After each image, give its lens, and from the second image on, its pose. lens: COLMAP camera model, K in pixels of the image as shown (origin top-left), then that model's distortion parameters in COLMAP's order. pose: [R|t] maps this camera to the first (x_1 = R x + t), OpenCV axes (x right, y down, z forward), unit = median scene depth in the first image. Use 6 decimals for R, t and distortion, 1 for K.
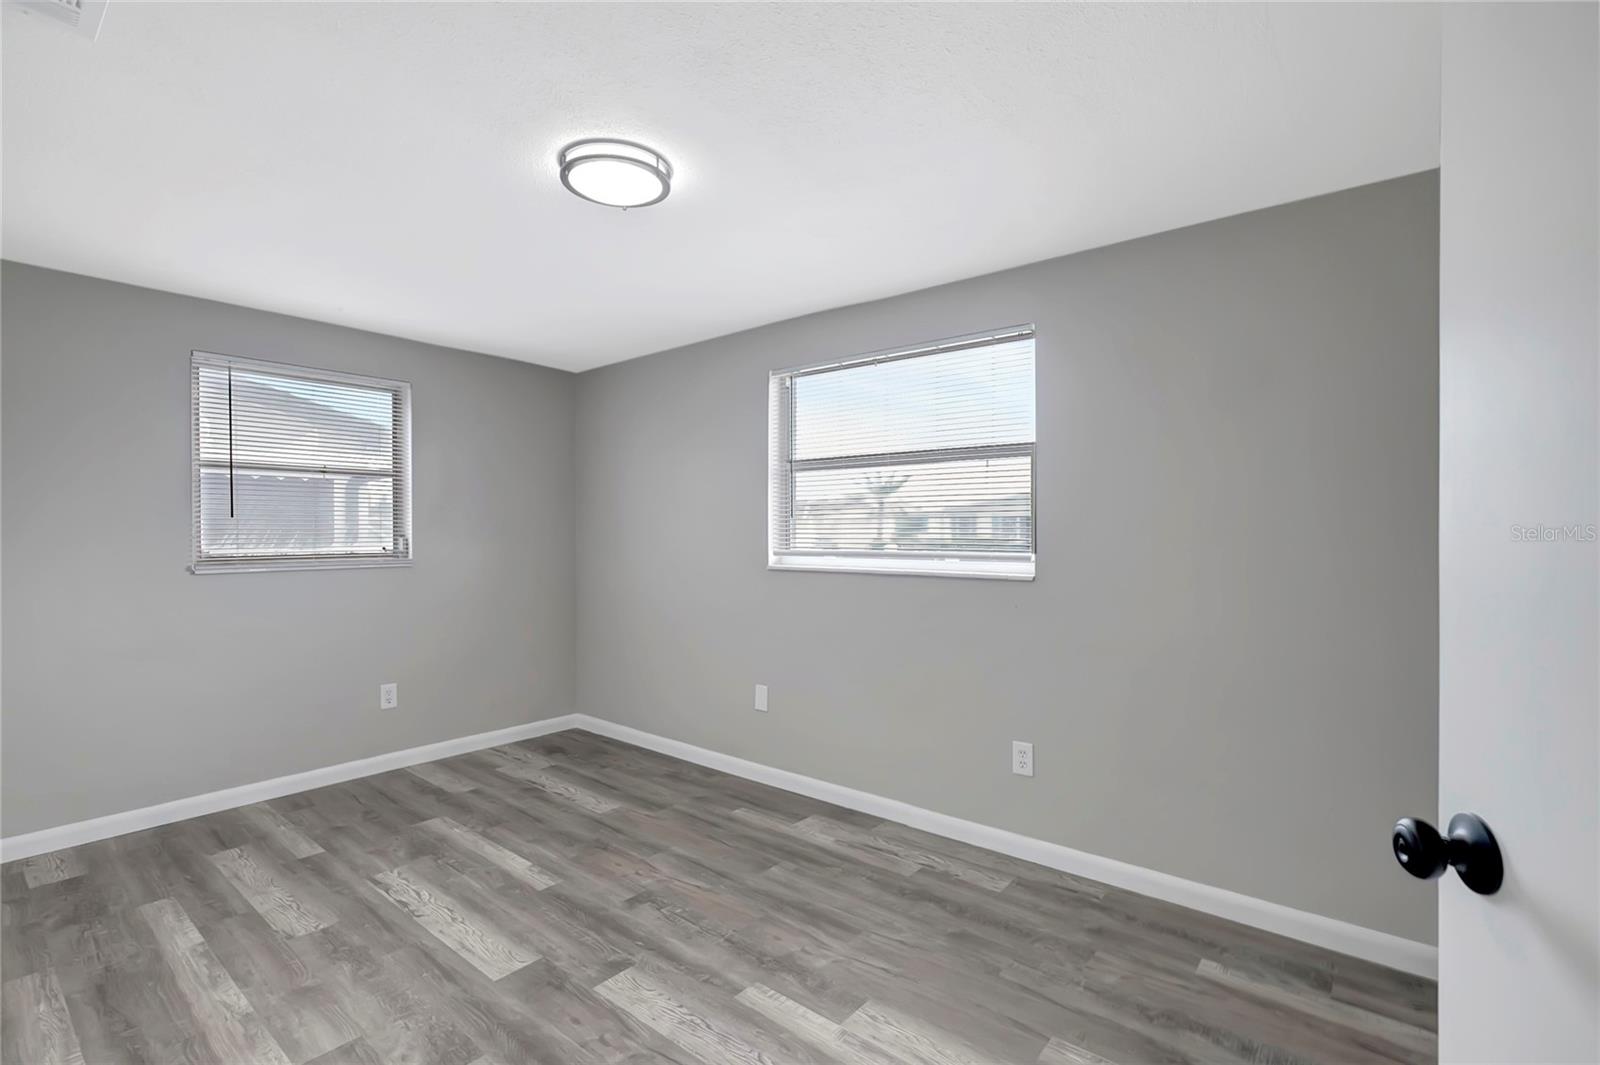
lens RADIAL K [[727.4, 0, 799.3], [0, 727.4, 530.5], [0, 0, 1]] dist [-0.016710, 0.005097]
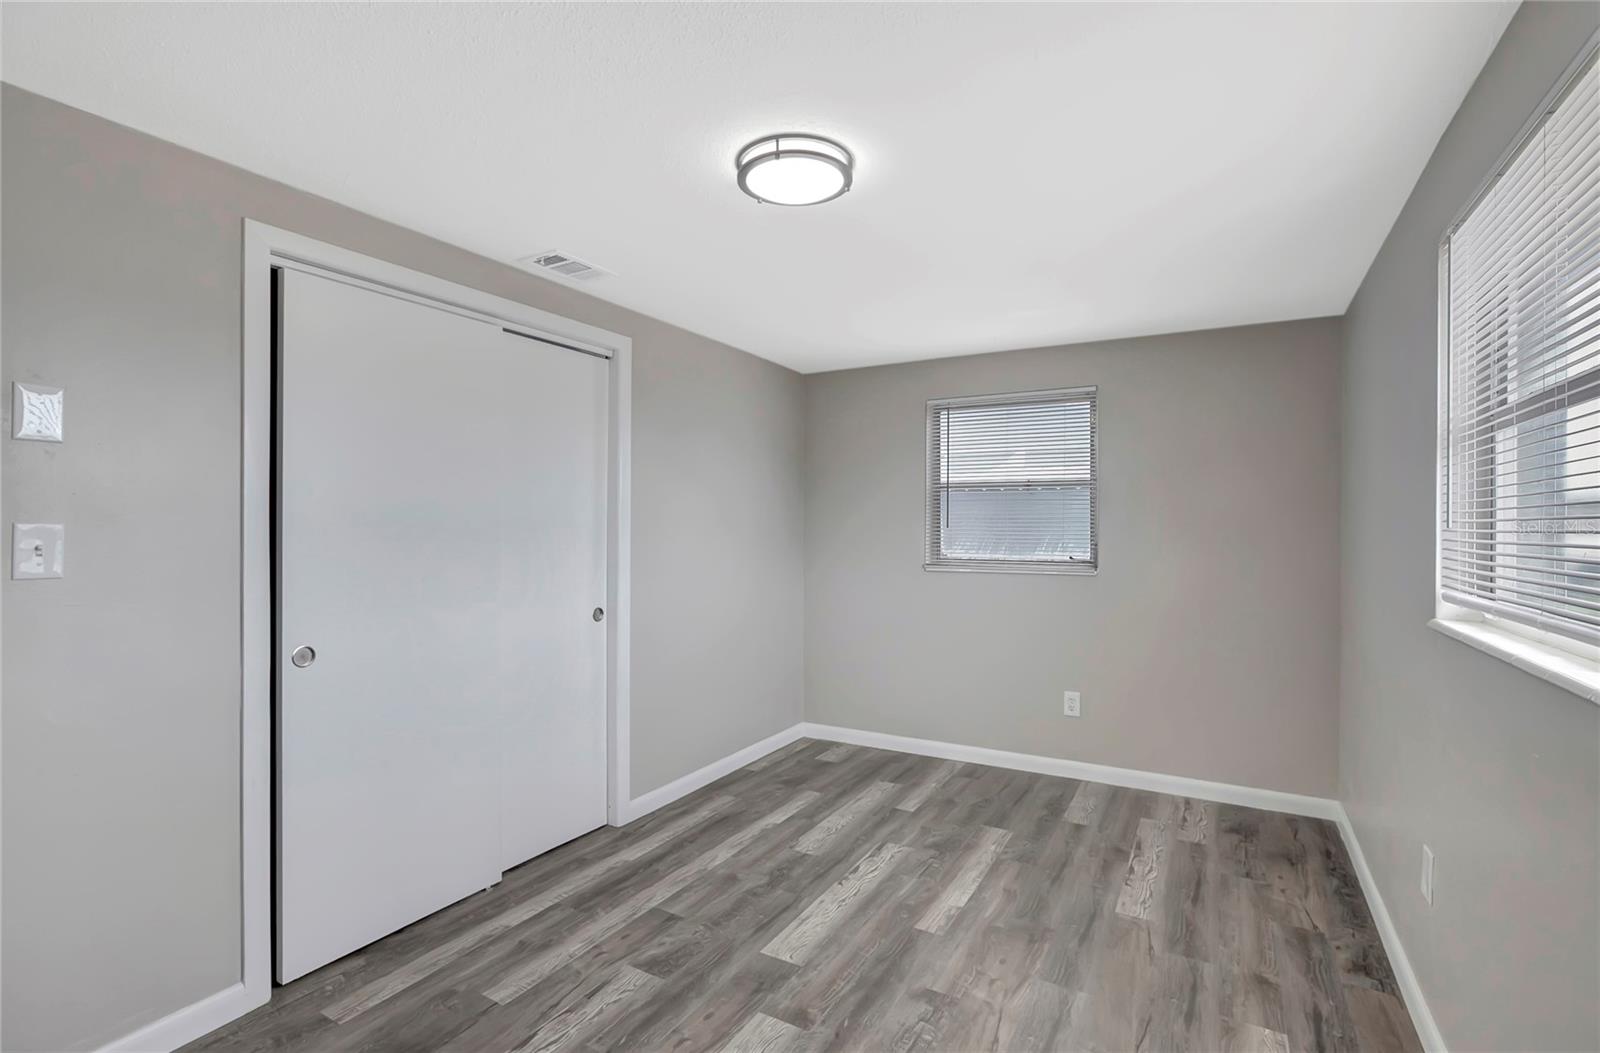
lens RADIAL K [[727.4, 0, 800.3], [0, 727.4, 530.1], [0, 0, 1]] dist [-0.016710, 0.005097]
pose [[0.172788, 0.004540, -0.984949, 0.453522], [0.000583, 0.999989, 0.004712, -0.023248], [0.984959, -0.001389, 0.172784, 0.570474]]
